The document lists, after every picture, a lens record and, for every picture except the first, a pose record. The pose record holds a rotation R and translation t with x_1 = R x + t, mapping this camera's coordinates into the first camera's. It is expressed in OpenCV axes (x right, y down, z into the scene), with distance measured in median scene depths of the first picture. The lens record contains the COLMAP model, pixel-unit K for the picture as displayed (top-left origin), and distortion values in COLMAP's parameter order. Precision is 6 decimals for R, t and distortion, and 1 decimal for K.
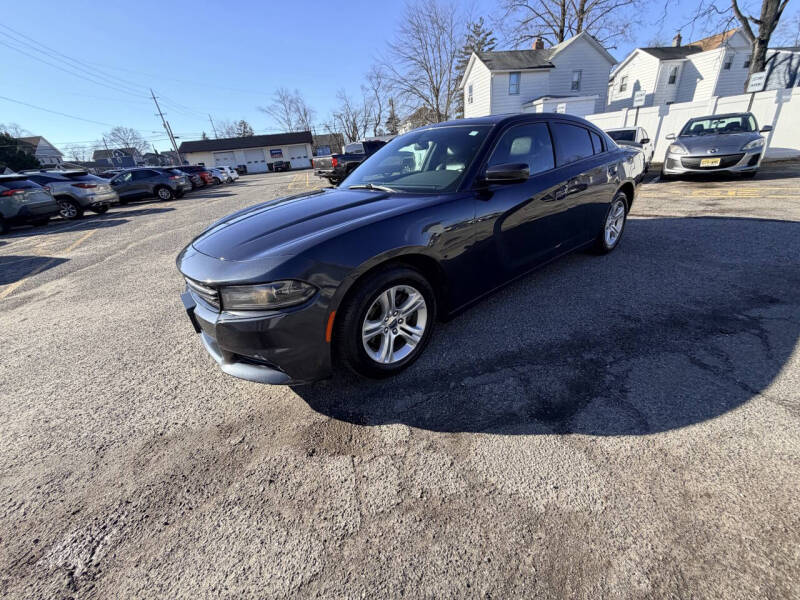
lens RADIAL K [[315.9, 0, 396.6], [0, 315.9, 299.1], [0, 0, 1]] dist [0.000576, -0.000359]
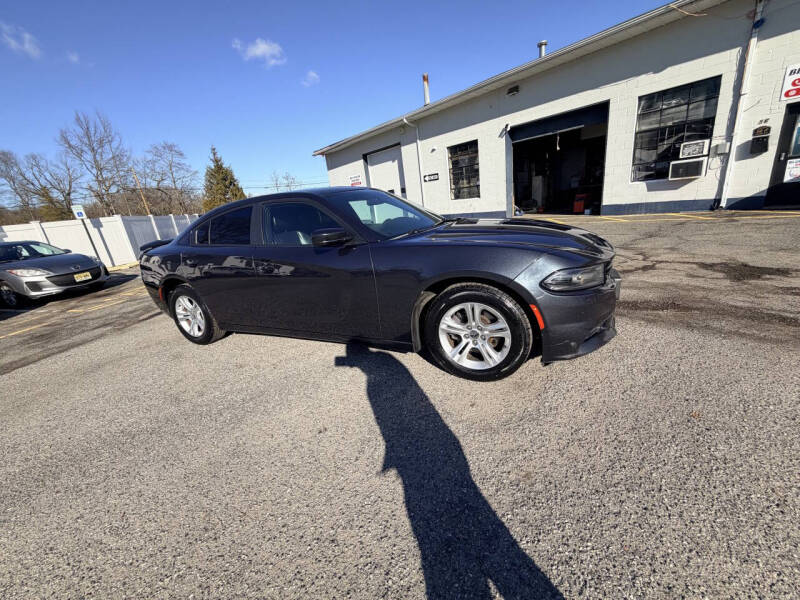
lens RADIAL K [[318.9, 0, 402.3], [0, 318.9, 301.3], [0, 0, 1]] dist [-0.000798, 0.000617]
pose [[-0.434219, -0.136193, 0.890453, -0.146420], [0.512909, 0.775239, 0.368685, -0.077292], [-0.740525, 0.616812, -0.266769, 0.196360]]
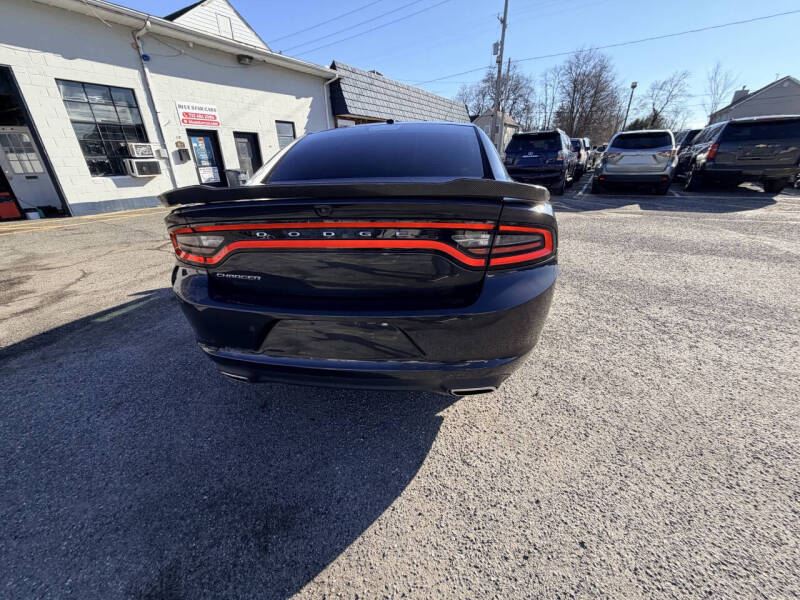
lens RADIAL K [[315.1, 0, 399.0], [0, 315.1, 300.4], [0, 0, 1]] dist [-0.001155, 0.000182]
pose [[-0.711121, 0.383171, -0.589480, 0.150397], [-0.209862, 0.684530, 0.698123, -0.131201], [0.671018, 0.620160, -0.406371, 0.258121]]
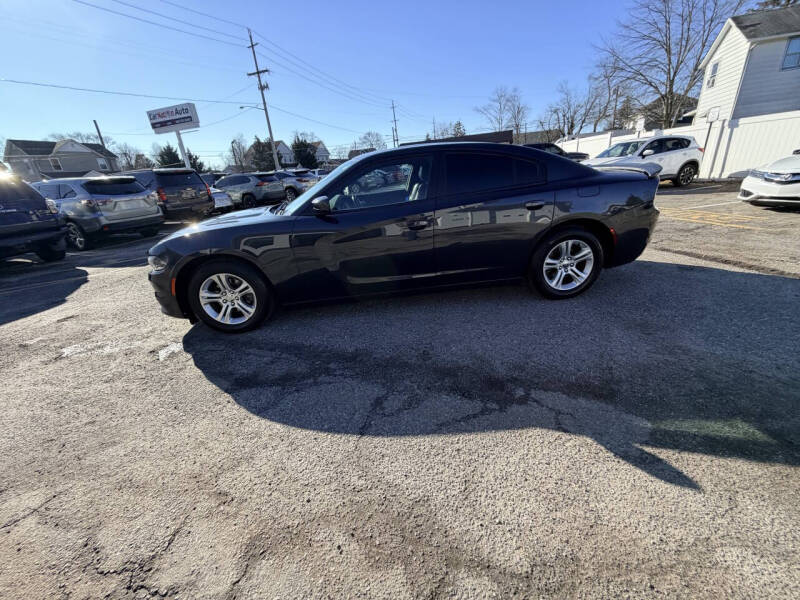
lens RADIAL K [[315.9, 0, 396.6], [0, 315.9, 299.1], [0, 0, 1]] dist [0.000576, -0.000359]
pose [[0.831400, 0.228987, -0.506300, 0.125682], [-0.226196, 0.971703, 0.068039, -0.017853], [0.507553, 0.057956, 0.859669, 0.009841]]
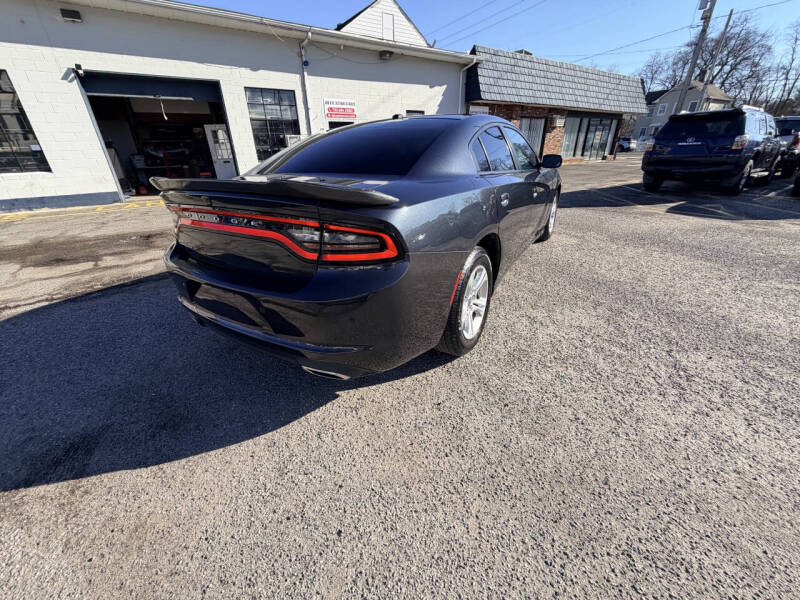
lens RADIAL K [[315.9, 0, 400.3], [0, 315.9, 299.2], [0, 0, 1]] dist [-0.001074, -0.000110]
pose [[-0.932450, 0.251110, -0.259770, 0.106121], [-0.041648, 0.639492, 0.767669, -0.142870], [0.358890, 0.726632, -0.585836, 0.290075]]
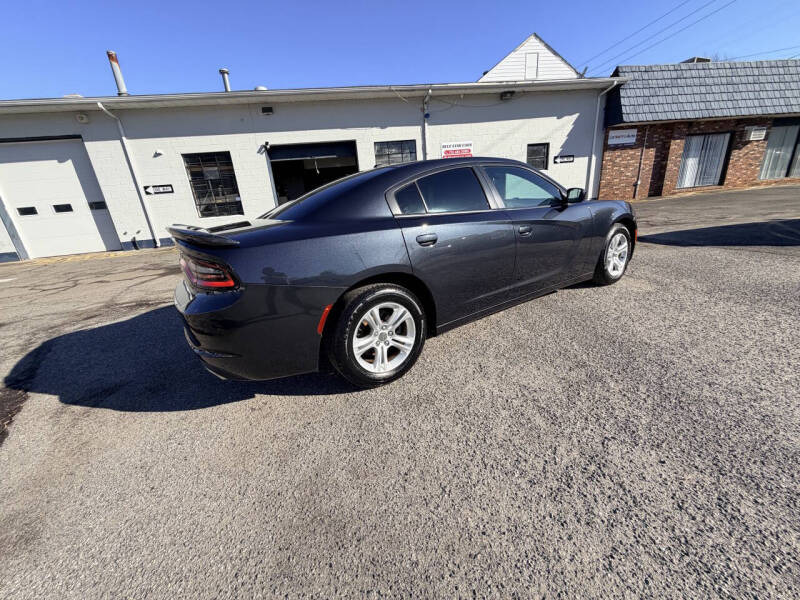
lens RADIAL K [[315.9, 0, 400.3], [0, 315.9, 299.2], [0, 0, 1]] dist [-0.001074, -0.000110]
pose [[-0.981797, 0.134713, 0.133892, 0.037549], [0.189847, 0.717296, 0.670406, -0.143612], [-0.005728, 0.683622, -0.729814, 0.307315]]
